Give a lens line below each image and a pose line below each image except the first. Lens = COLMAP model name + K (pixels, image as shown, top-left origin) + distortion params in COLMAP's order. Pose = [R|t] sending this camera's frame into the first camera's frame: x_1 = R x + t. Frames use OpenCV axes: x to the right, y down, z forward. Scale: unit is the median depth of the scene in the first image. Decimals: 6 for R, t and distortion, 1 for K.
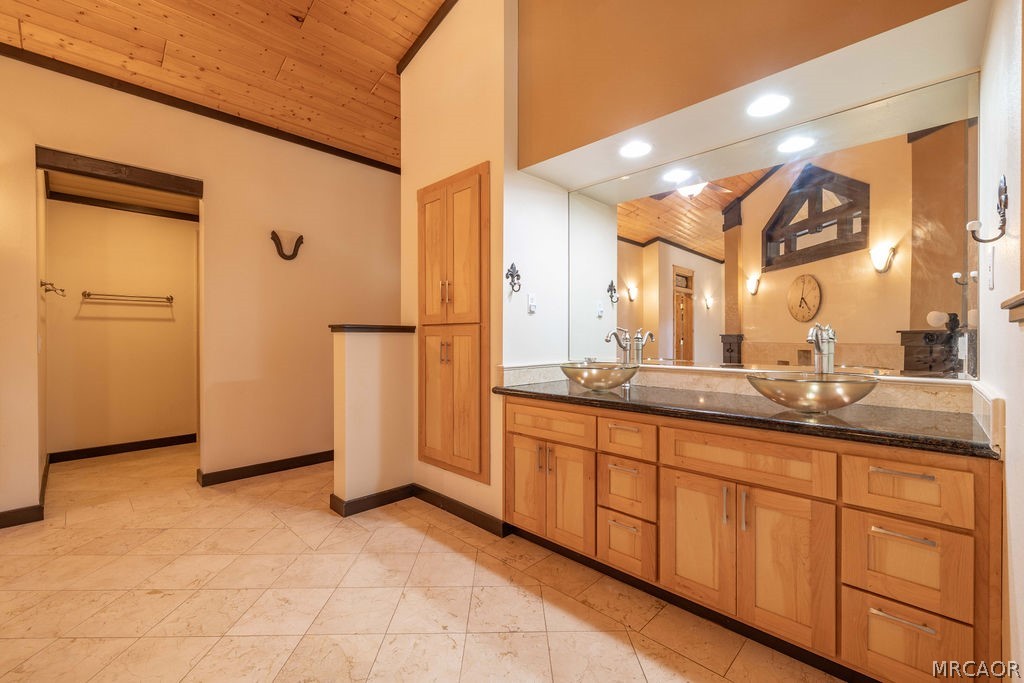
lens RADIAL K [[432.8, 0, 510.3], [0, 432.8, 338.0], [0, 0, 1]] dist [0.000545, 0.000038]
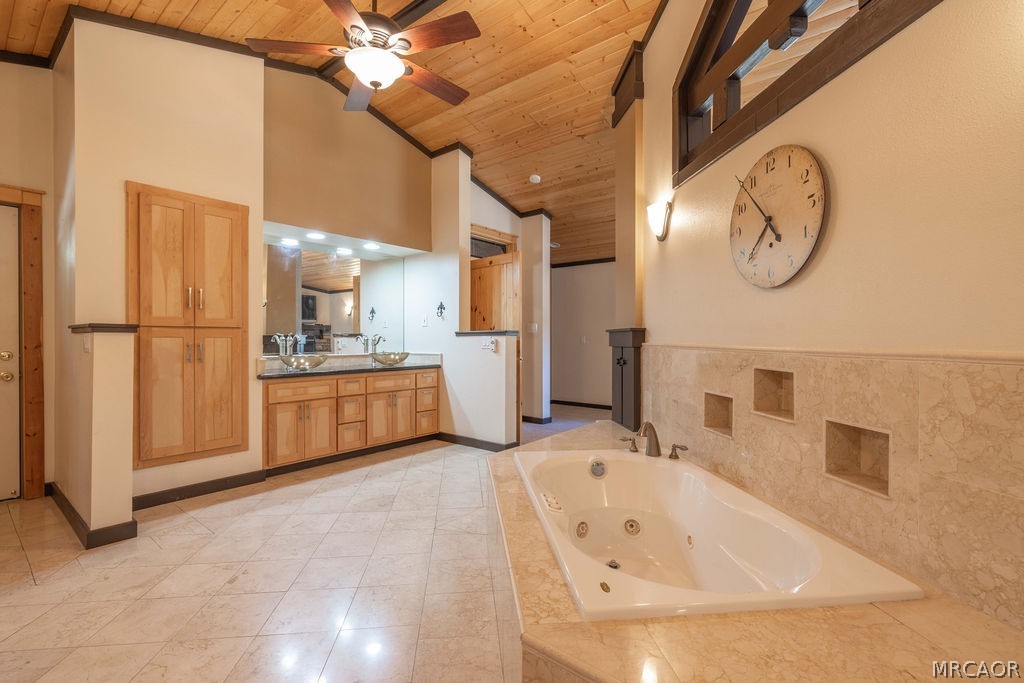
lens RADIAL K [[451.8, 0, 511.4], [0, 451.8, 341.5], [0, 0, 1]] dist [-0.002787, -0.000734]
pose [[-0.096439, -0.001939, 0.995337, -1.586132], [0.007704, 0.999967, 0.002694, 0.009511], [-0.995309, 0.007928, -0.096421, 0.345671]]
